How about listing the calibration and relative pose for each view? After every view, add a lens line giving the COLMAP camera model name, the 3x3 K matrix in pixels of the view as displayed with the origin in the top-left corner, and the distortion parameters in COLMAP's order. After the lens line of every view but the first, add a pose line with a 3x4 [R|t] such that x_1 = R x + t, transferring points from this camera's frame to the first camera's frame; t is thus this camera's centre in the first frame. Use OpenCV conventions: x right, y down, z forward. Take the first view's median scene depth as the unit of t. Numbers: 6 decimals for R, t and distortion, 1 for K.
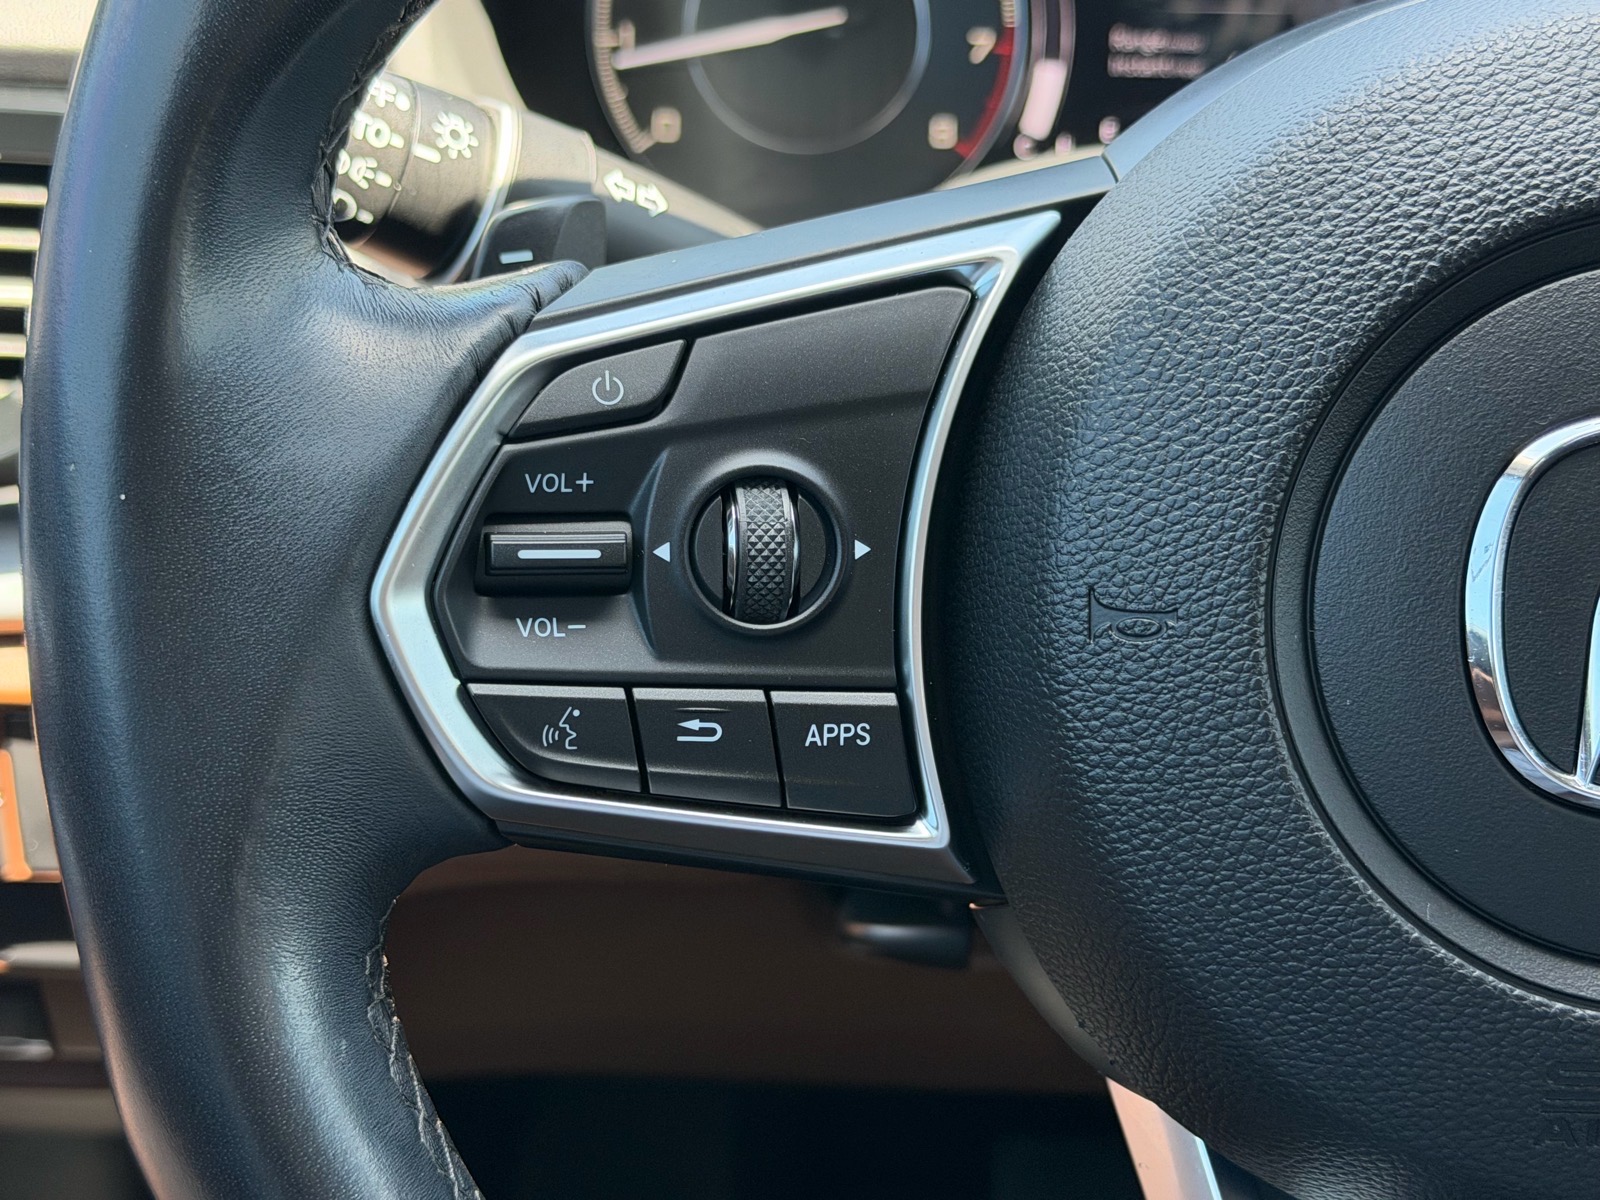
lens RADIAL K [[2552.0, 0, 800.0], [0, 2552.0, 600.0], [0, 0, 1]] dist [0.134736, -0.049428]
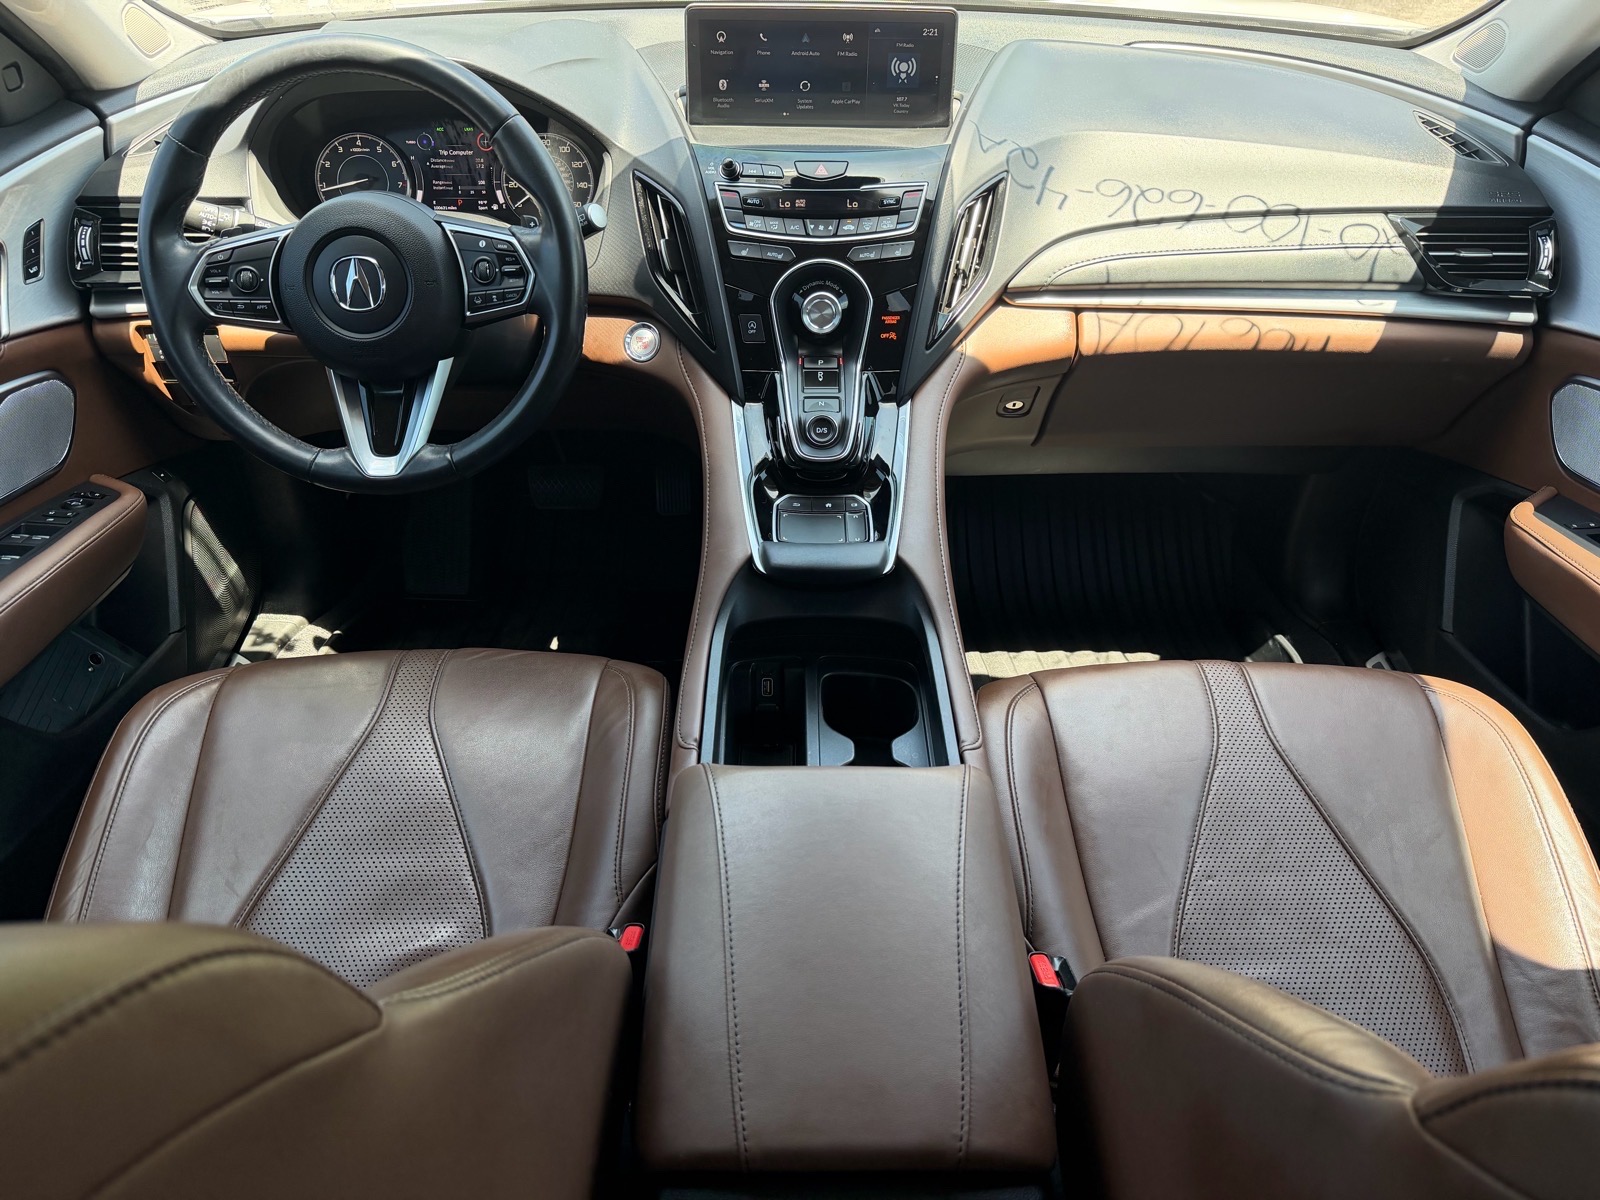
lens RADIAL K [[1121.1, 0, 800.0], [0, 1121.1, 600.0], [0, 0, 1]] dist [0.166621, -0.359738]
pose [[0.999663, -0.025771, 0.003264, 1.498282], [0.024661, 0.980993, 0.192469, 0.282734], [-0.008162, -0.192323, 0.981298, -2.305788]]
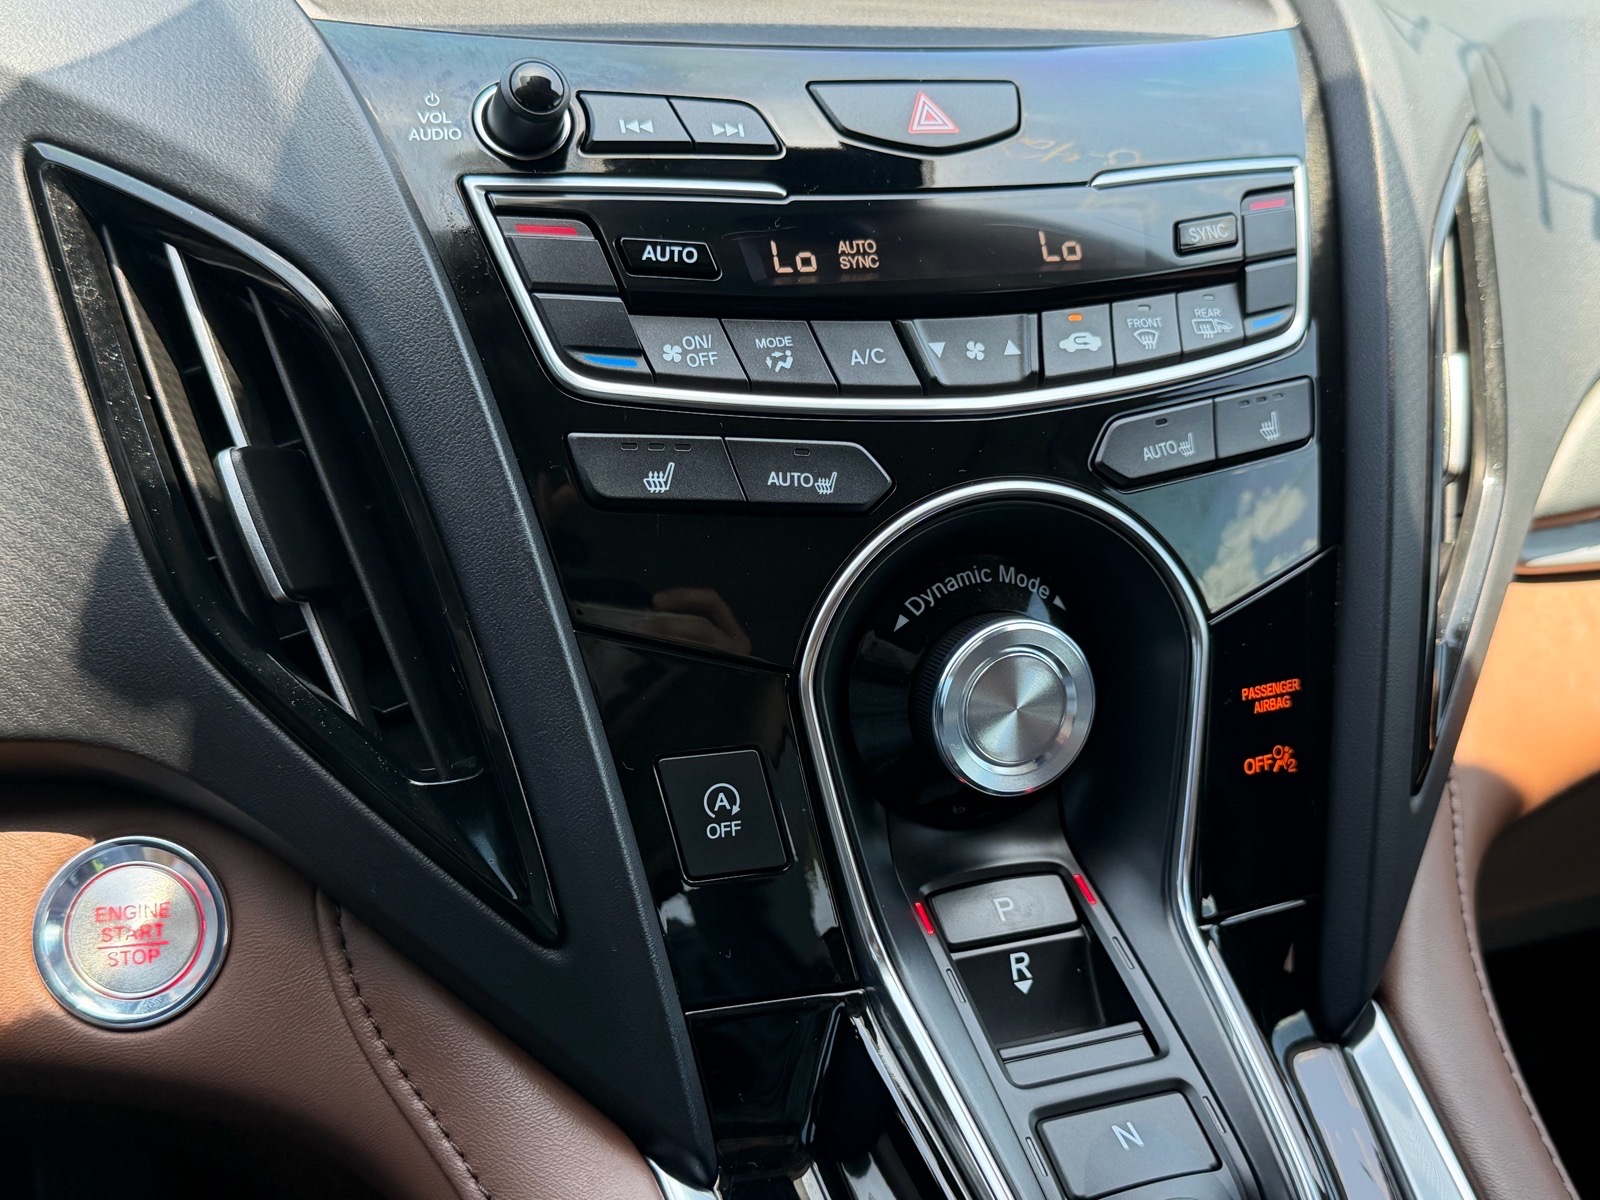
lens RADIAL K [[1800.0, 0, 800.0], [0, 1800.0, 600.0], [0, 0, 1]] dist [0.208849, -0.561497]
pose [[0.923554, -0.129133, 0.361072, 0.997153], [0.121221, 0.991624, 0.044583, -0.075170], [-0.363804, 0.002595, 0.931472, 0.290492]]
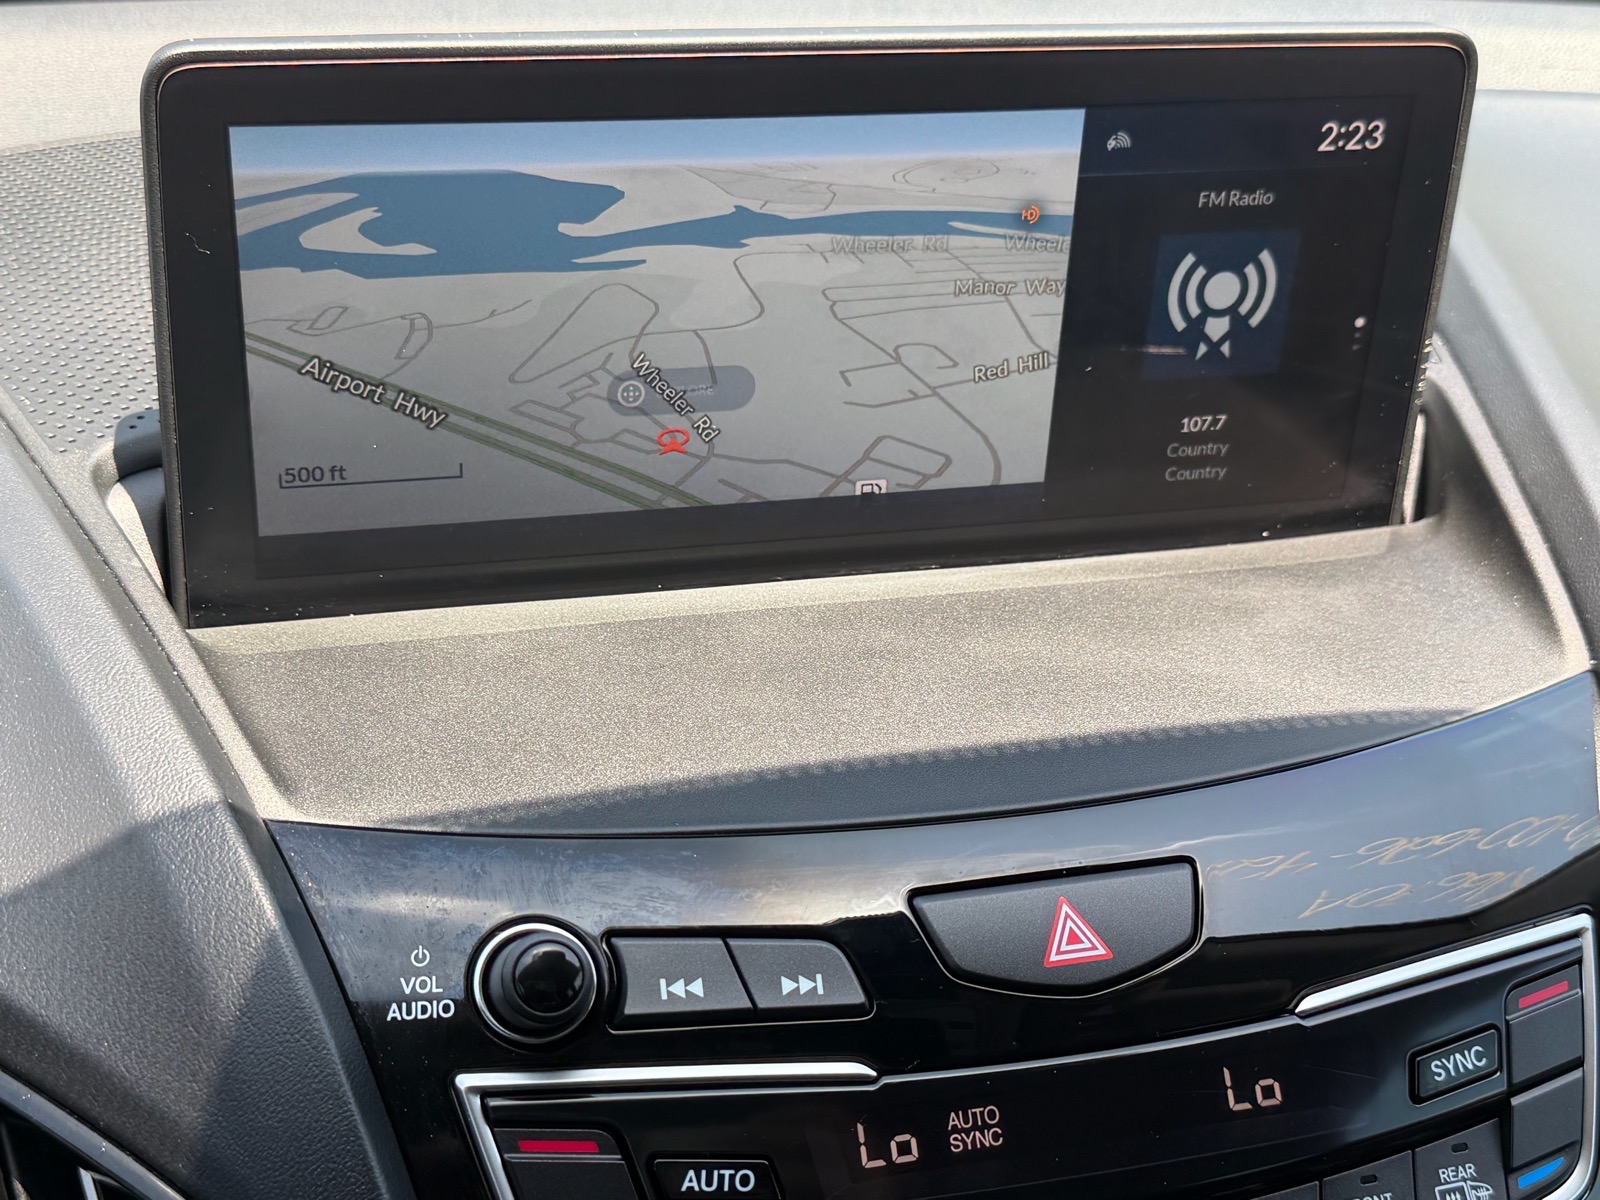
lens RADIAL K [[2189.9, 0, 799.5], [0, 2189.9, 627.4], [0, 0, 1]] dist [0.193992, -0.401537]
pose [[0.955197, -0.121291, 0.269977, 1.159699], [0.112039, 0.992471, 0.049479, -0.603104], [-0.273946, -0.017014, 0.961594, 0.370325]]
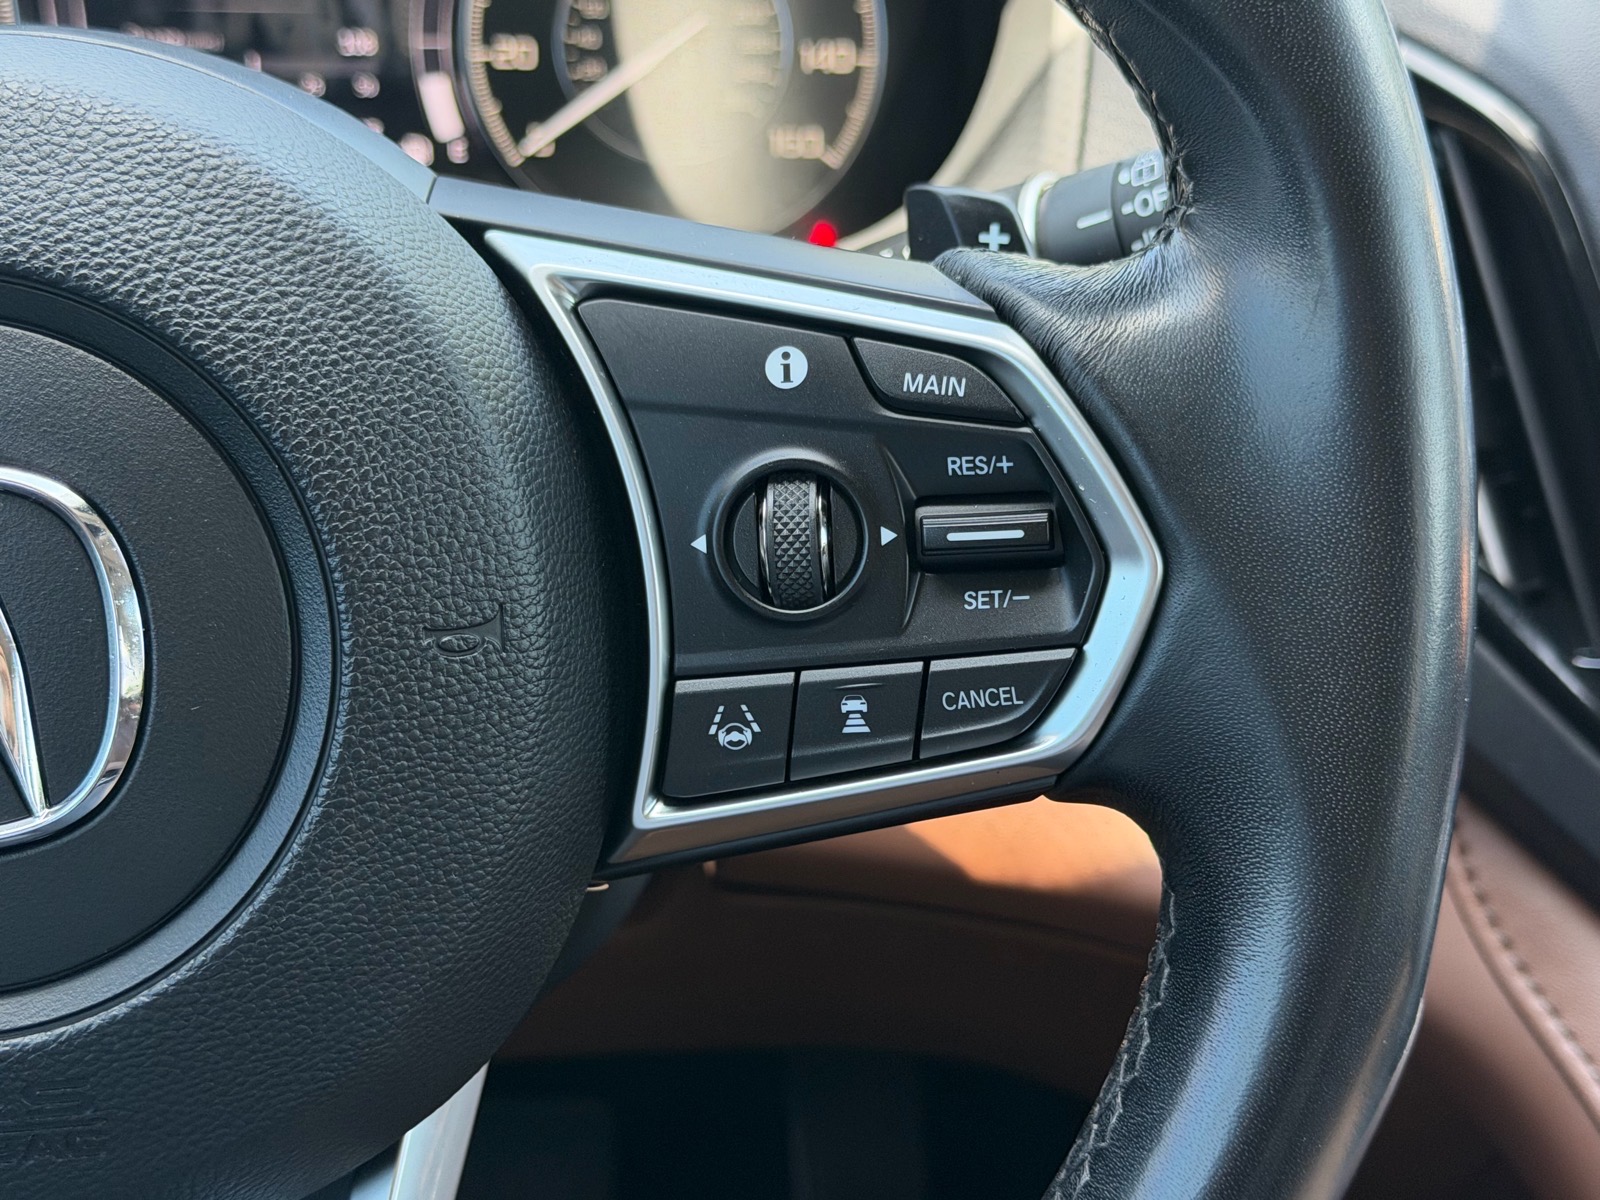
lens RADIAL K [[2552.0, 0, 800.0], [0, 2552.0, 600.0], [0, 0, 1]] dist [0.134736, -0.049428]
pose [[0.995041, -0.038962, 0.091517, 0.553399], [0.036548, 0.998942, 0.027904, -0.032845], [-0.092508, -0.024421, 0.995412, -0.055718]]
